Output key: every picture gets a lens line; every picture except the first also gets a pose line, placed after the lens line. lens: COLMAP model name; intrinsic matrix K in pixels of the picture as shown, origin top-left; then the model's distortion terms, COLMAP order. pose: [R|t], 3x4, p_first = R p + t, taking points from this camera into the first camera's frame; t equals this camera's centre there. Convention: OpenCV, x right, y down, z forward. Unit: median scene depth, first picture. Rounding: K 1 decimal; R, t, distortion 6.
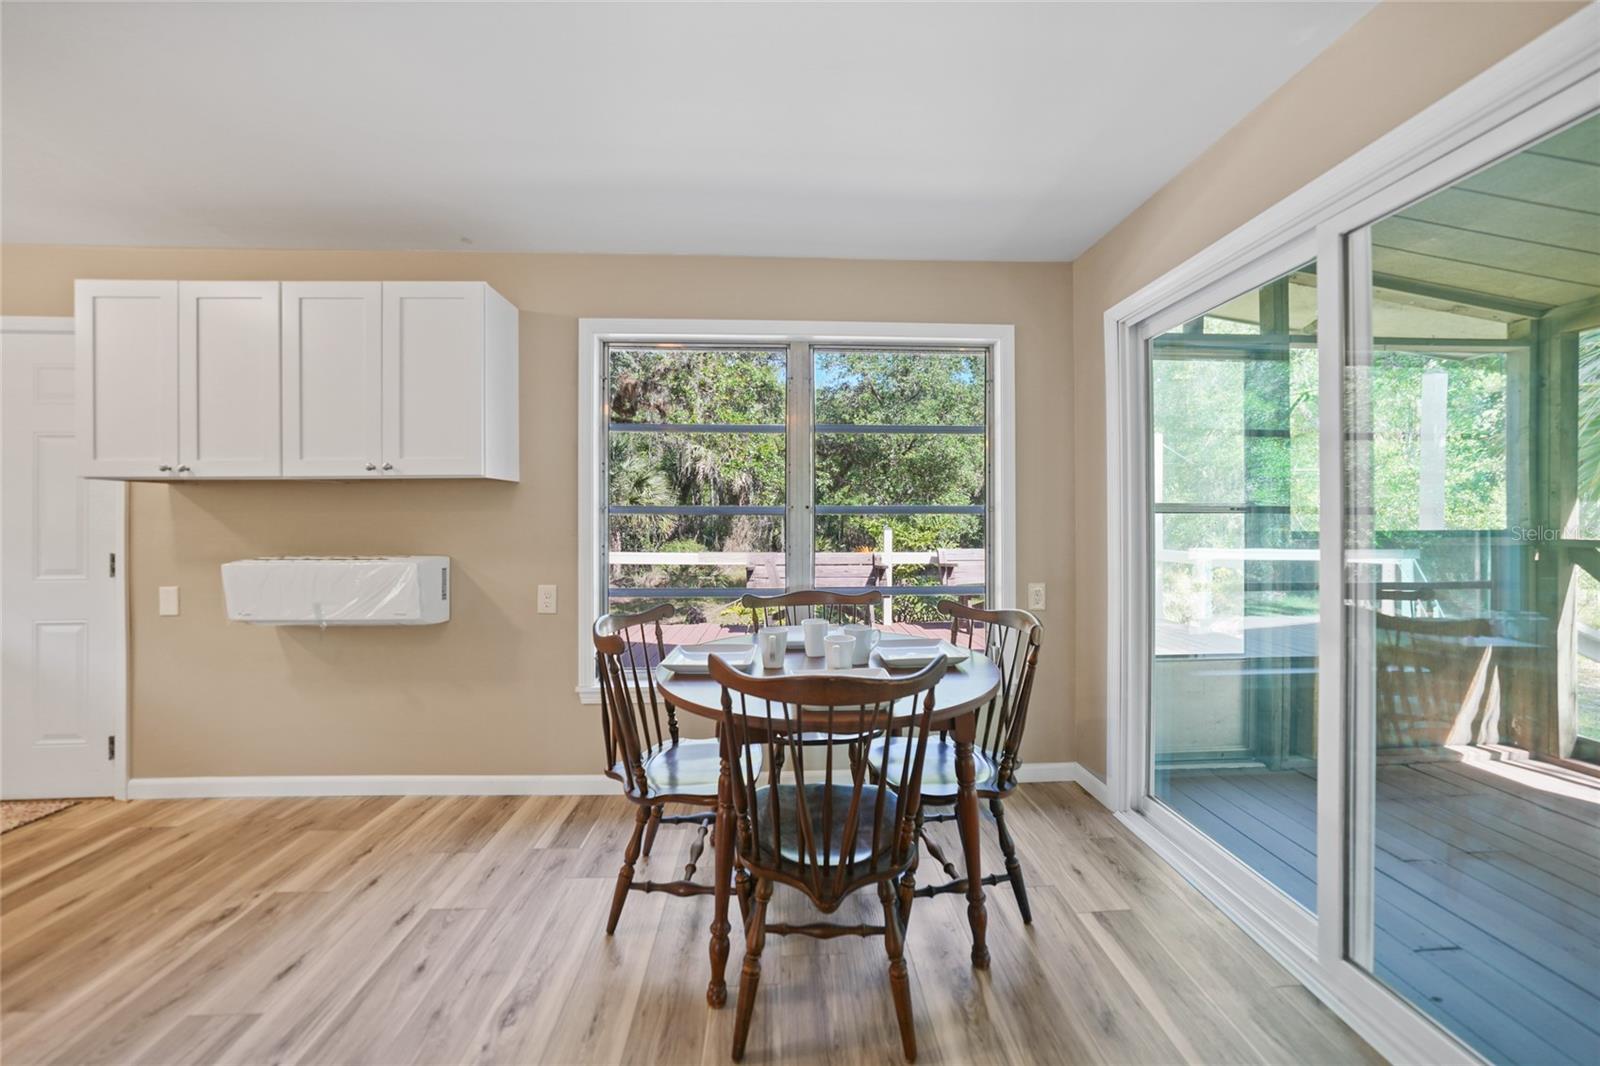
lens RADIAL K [[566.2, 0, 799.0], [0, 566.2, 521.3], [0, 0, 1]] dist [-0.028912, 0.006399]
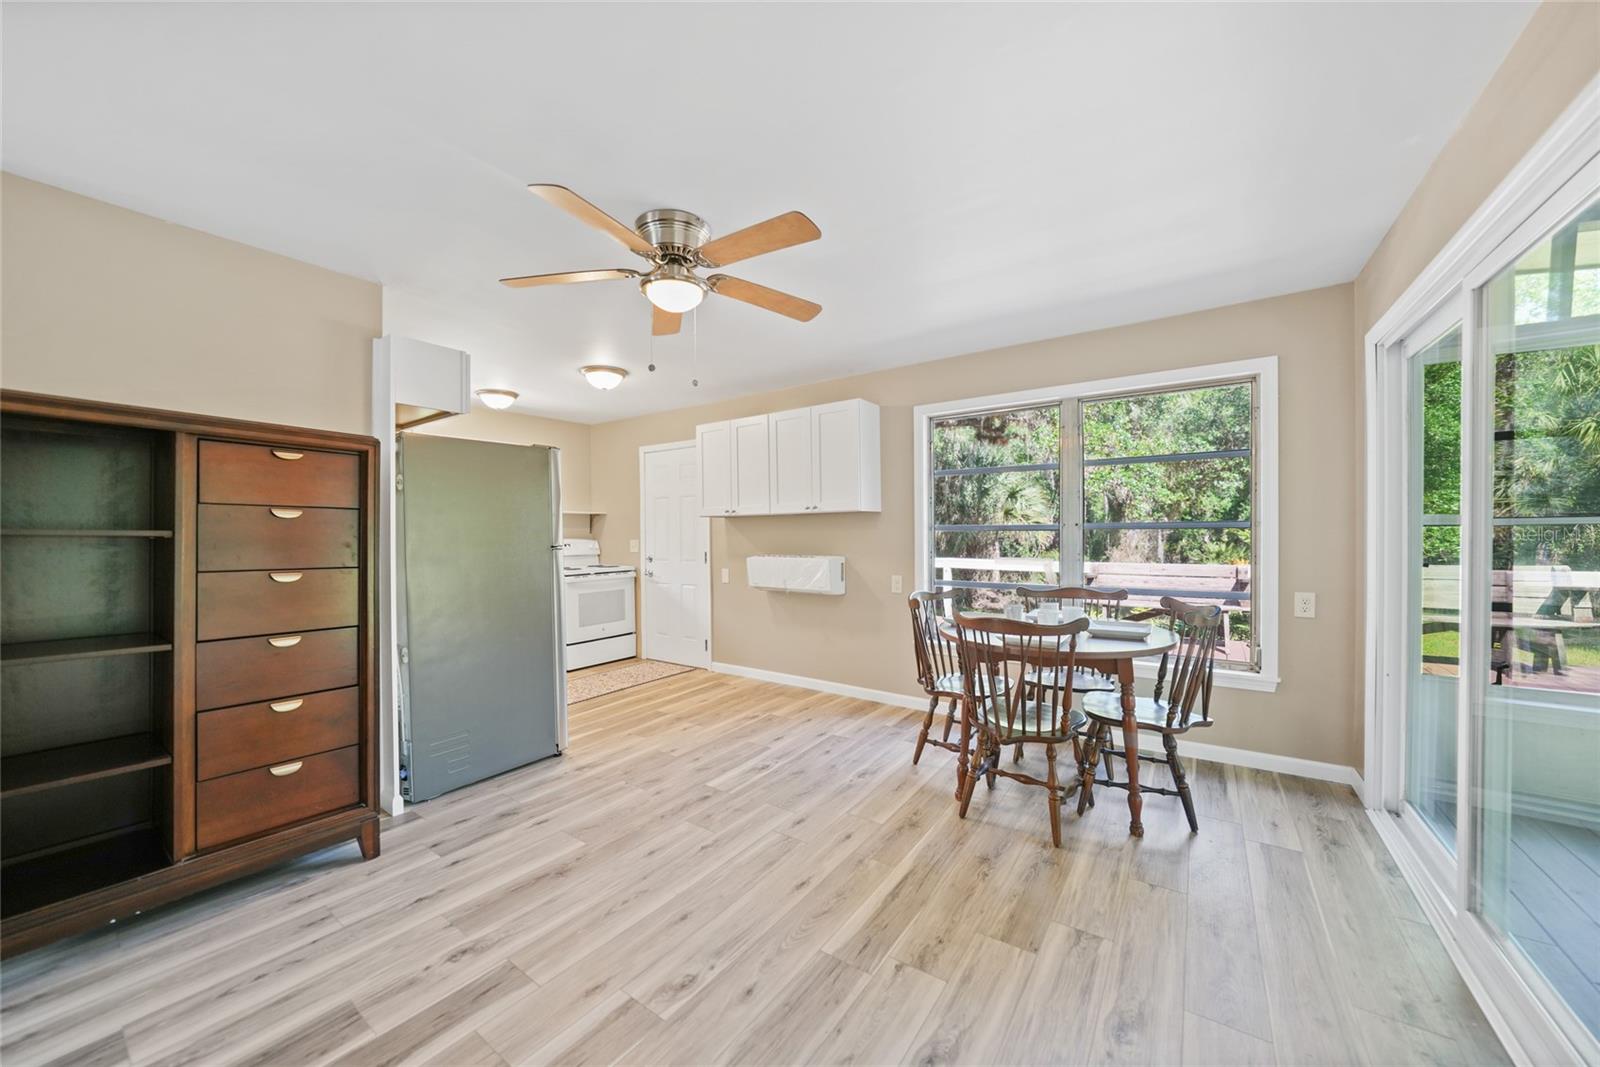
lens RADIAL K [[566.2, 0, 799.0], [0, 566.2, 521.8], [0, 0, 1]] dist [-0.028912, 0.006399]
pose [[0.788467, -0.016692, -0.614850, 0.368612], [0.006648, 0.999805, -0.018618, -0.013905], [0.615041, 0.010592, 0.788424, -0.503563]]
